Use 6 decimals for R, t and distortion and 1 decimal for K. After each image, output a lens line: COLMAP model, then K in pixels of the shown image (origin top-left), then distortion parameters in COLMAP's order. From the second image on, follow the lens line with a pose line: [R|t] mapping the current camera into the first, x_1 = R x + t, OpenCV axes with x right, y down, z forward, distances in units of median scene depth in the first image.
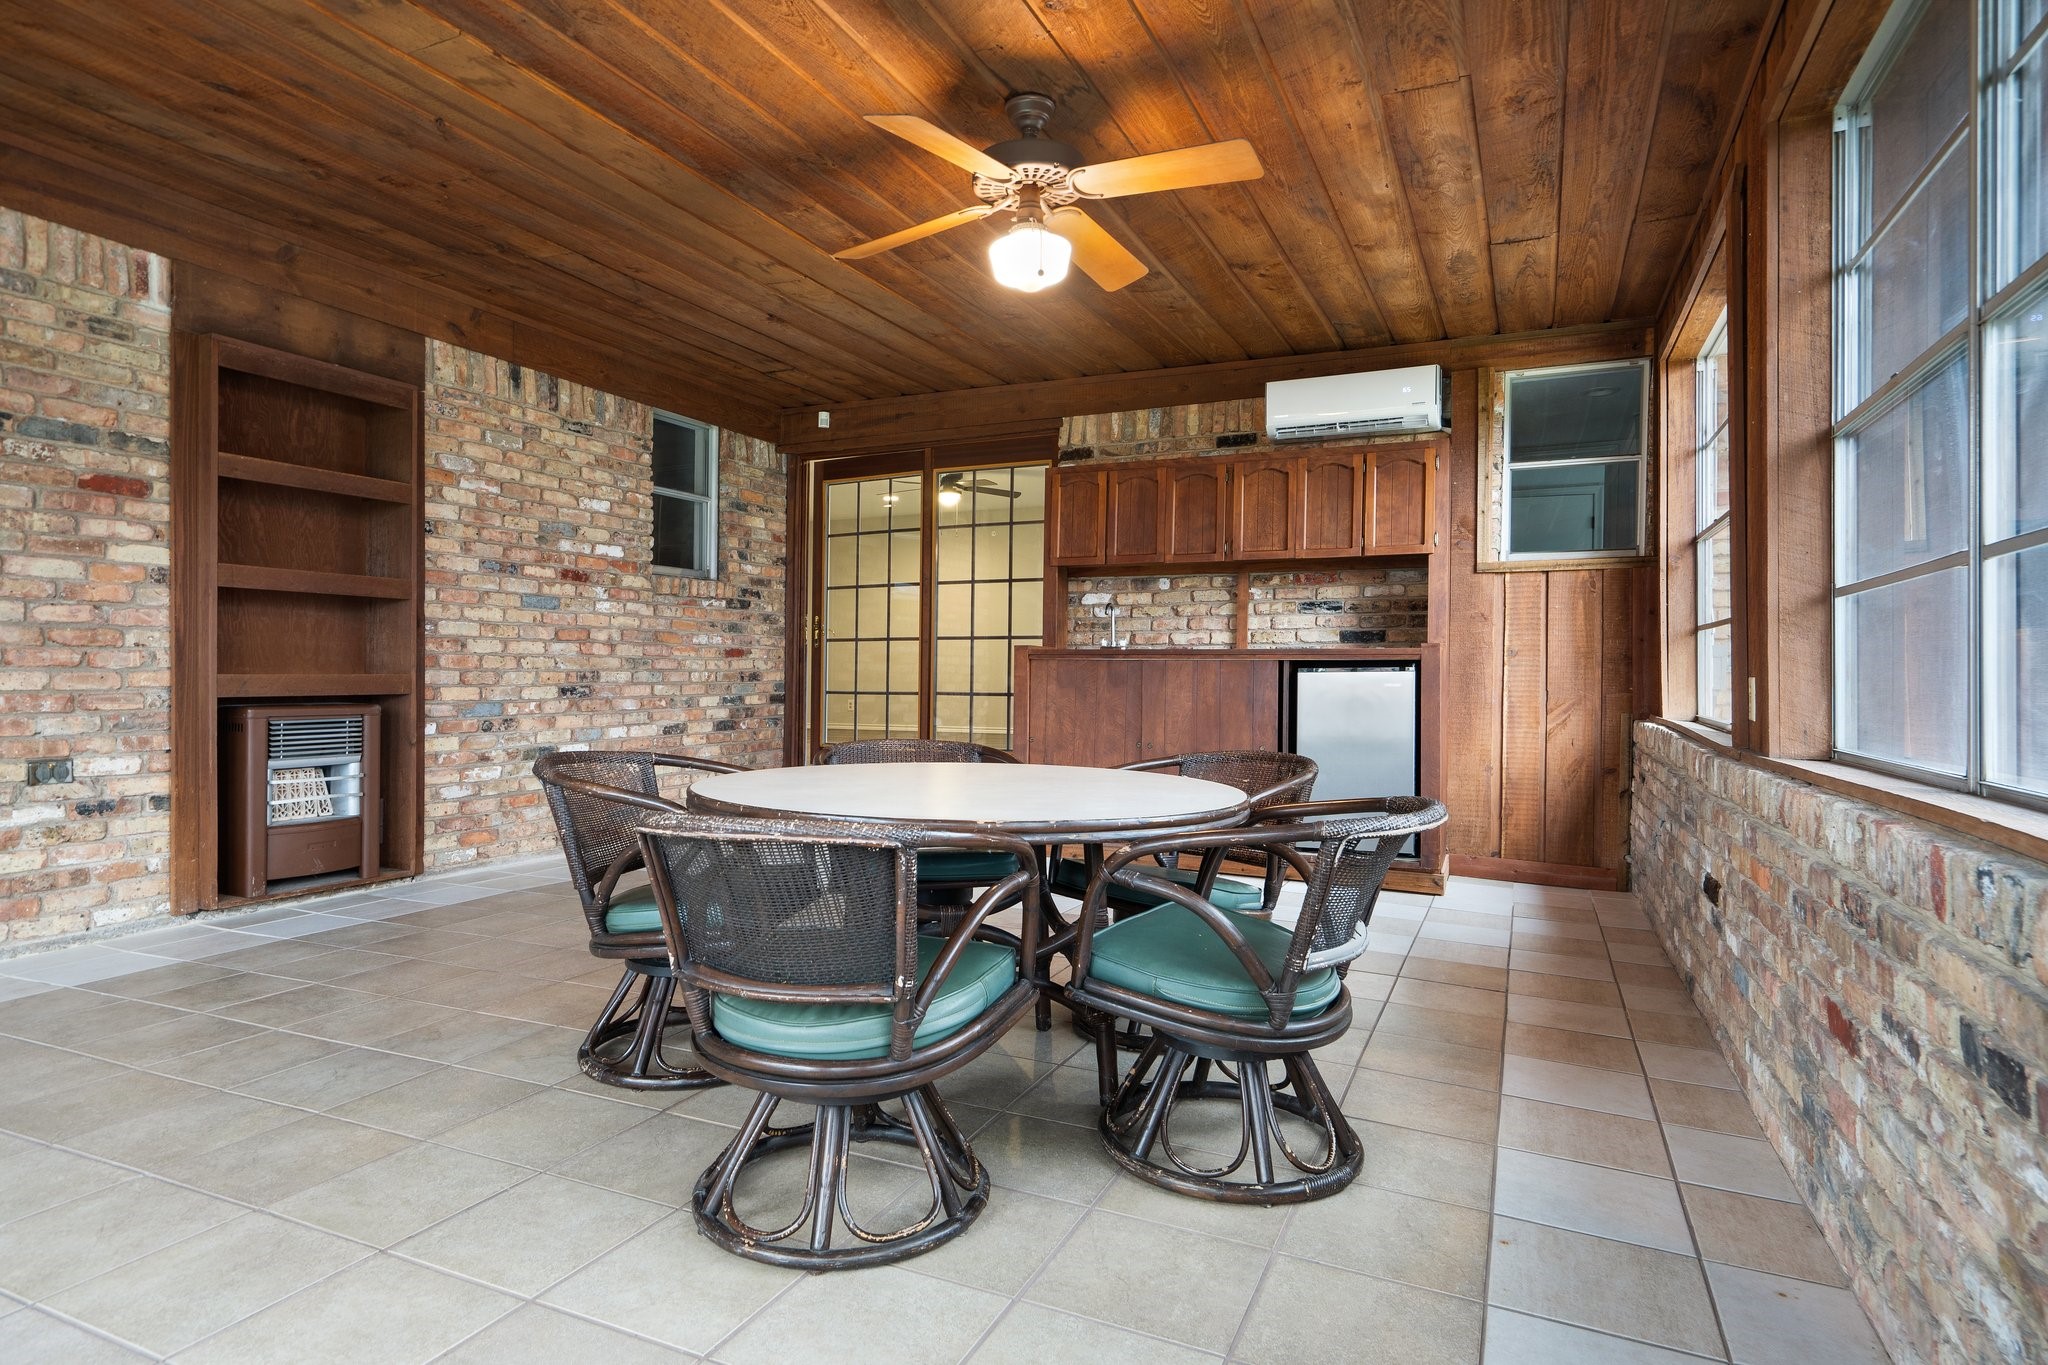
lens RADIAL K [[1124.1, 0, 1019.3], [0, 1124.1, 673.3], [0, 0, 1]] dist [0.007773, -0.000288]
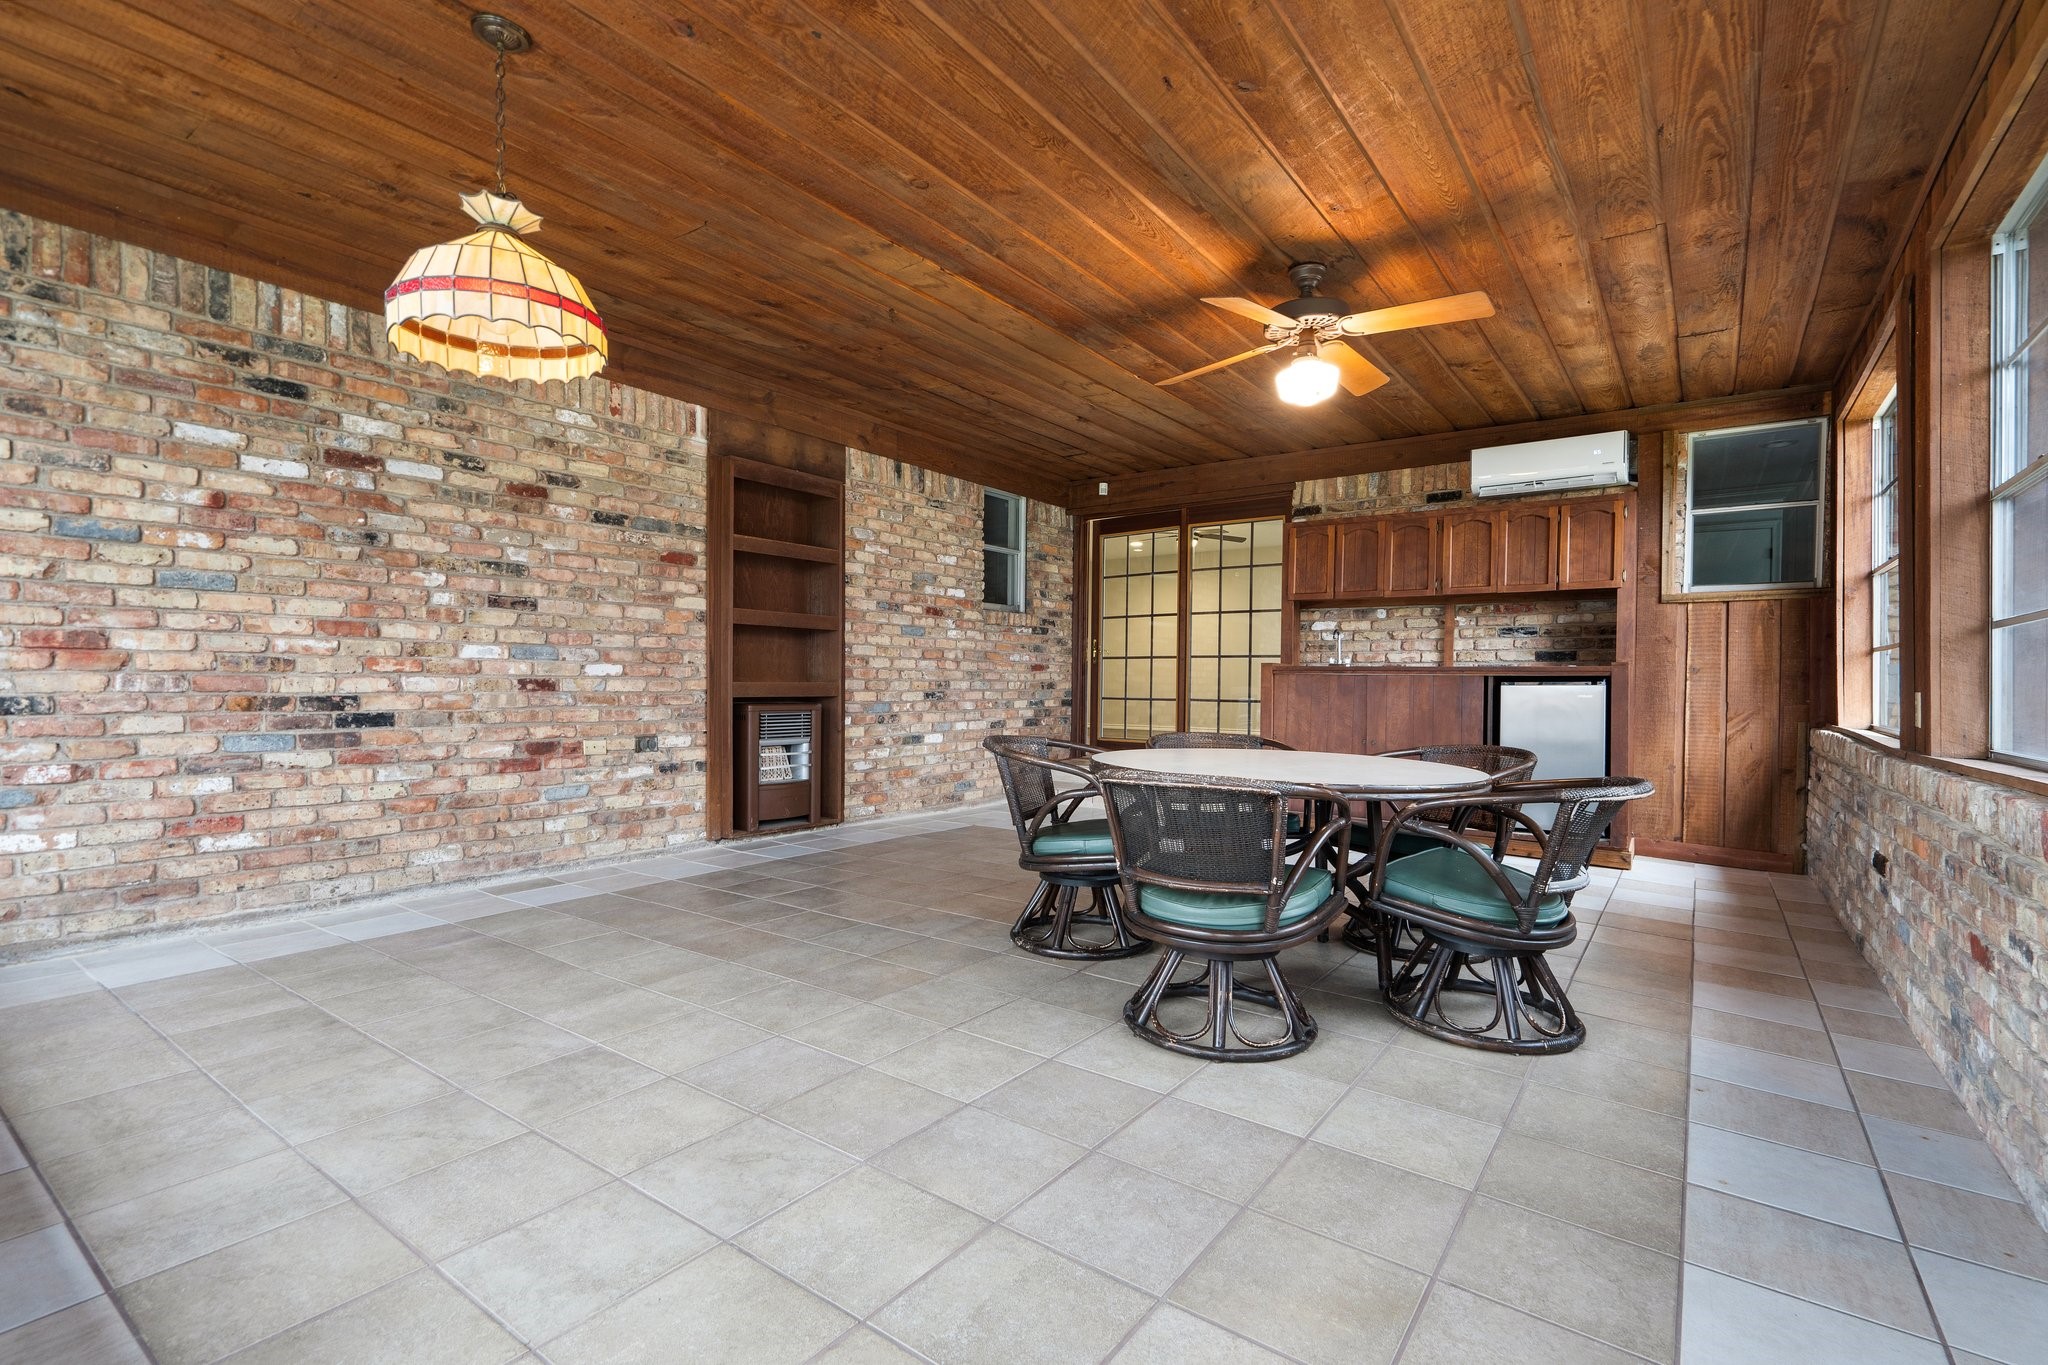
lens RADIAL K [[943.4, 0, 1025.9], [0, 943.4, 680.4], [0, 0, 1]] dist [0.000462, 0.000270]
pose [[0.980799, 0.005833, -0.194936, -0.091112], [-0.006394, 0.999977, -0.002251, -0.000832], [0.194918, 0.003454, 0.980813, -0.174239]]
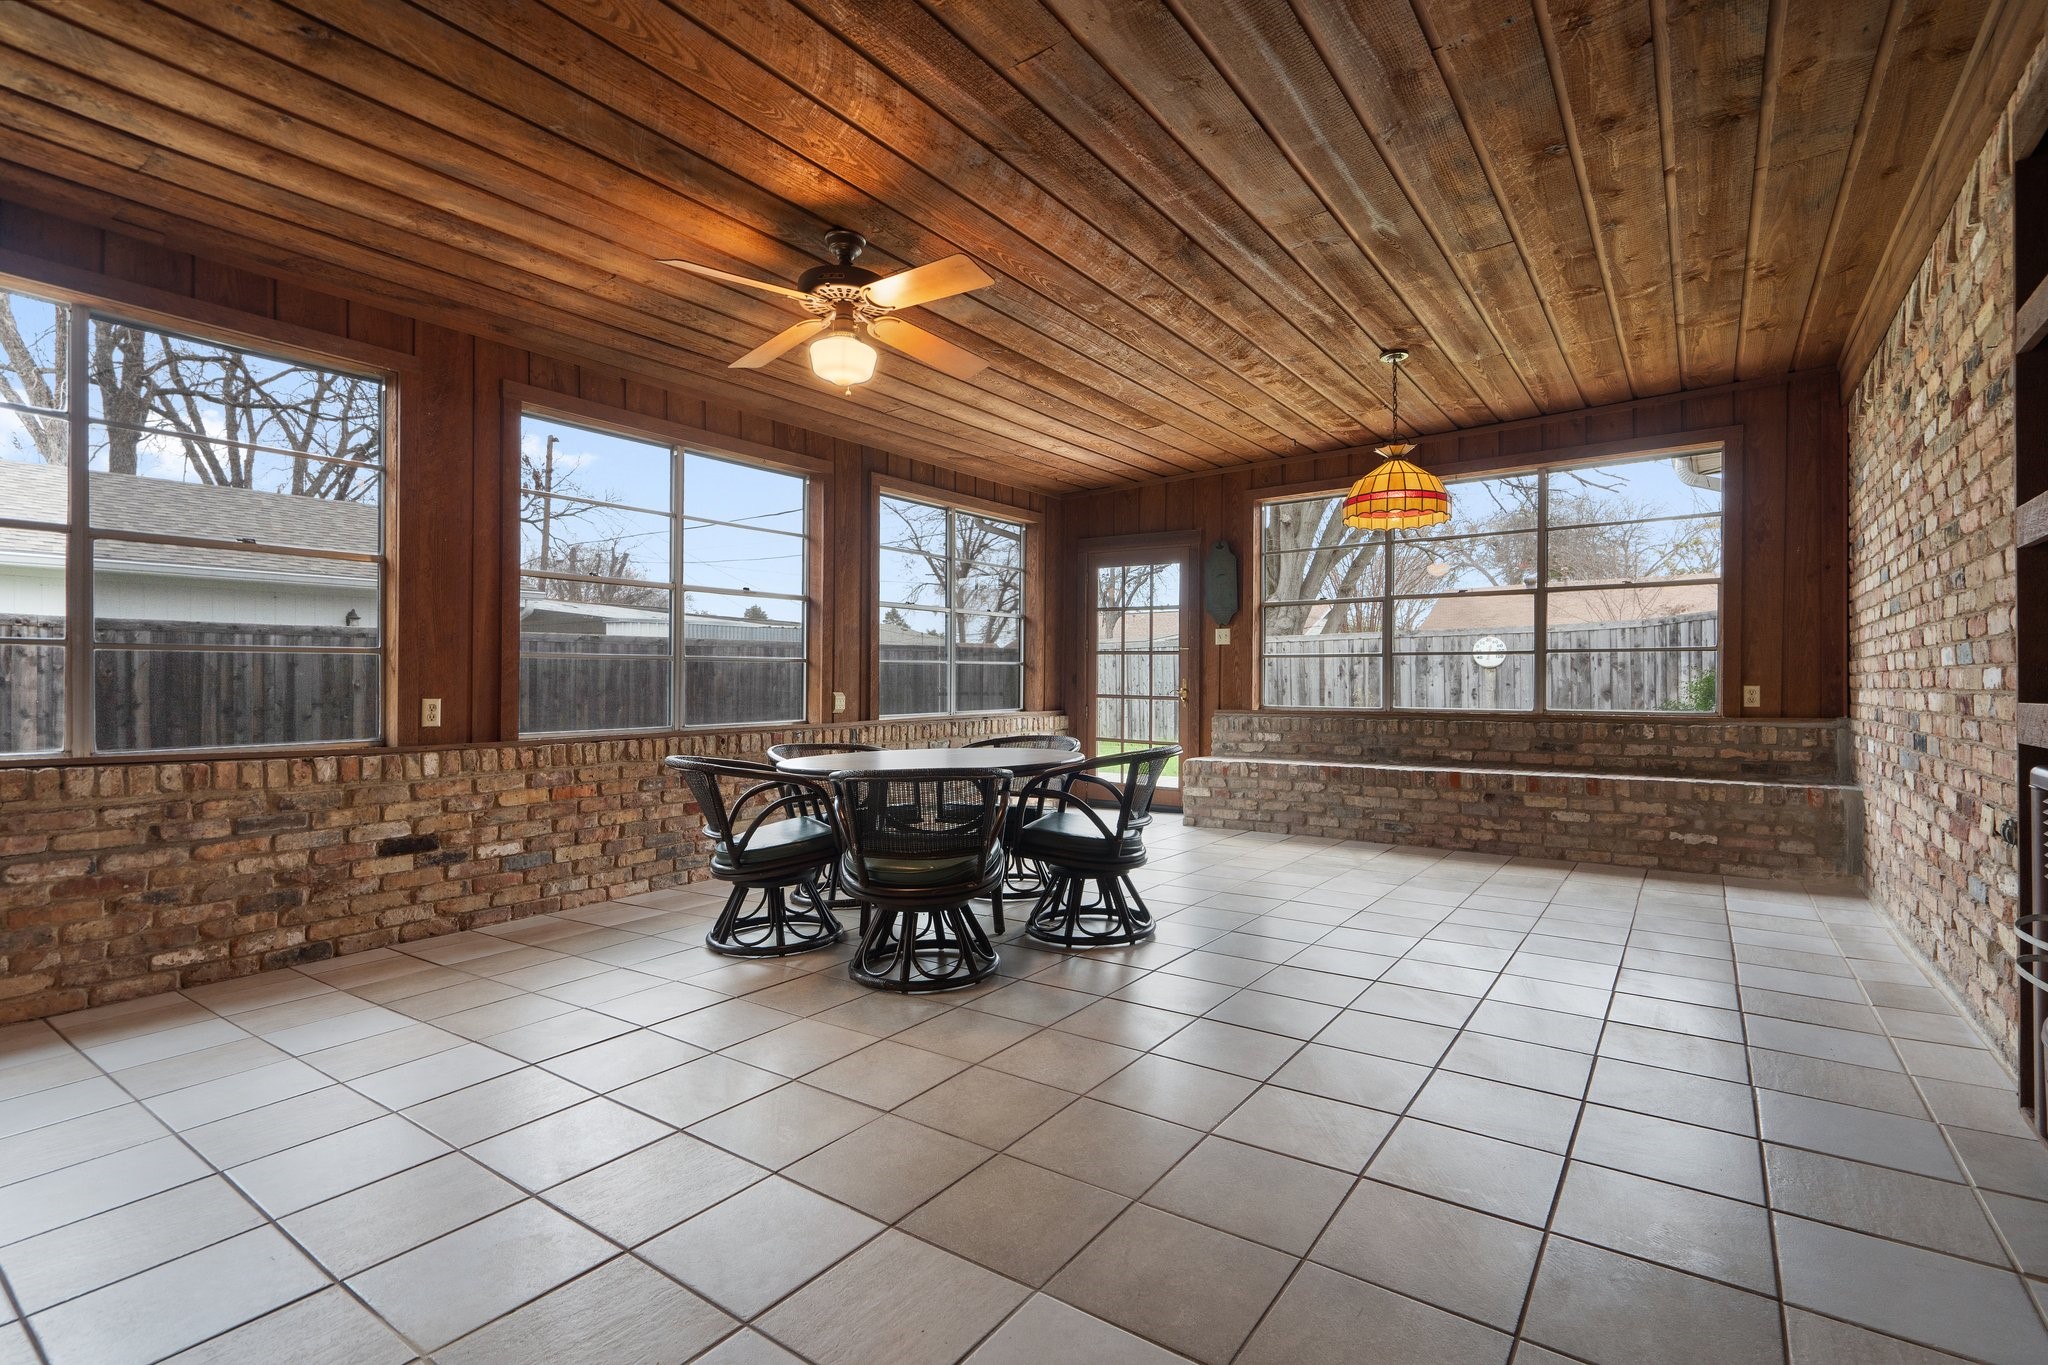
lens RADIAL K [[943.4, 0, 1029.4], [0, 943.4, 684.2], [0, 0, 1]] dist [0.000462, 0.000270]
pose [[-0.981516, -0.001980, 0.191369, -0.344867], [-0.001962, 0.999998, 0.000285, -0.015908], [-0.191369, -0.000095, -0.981518, 1.783434]]
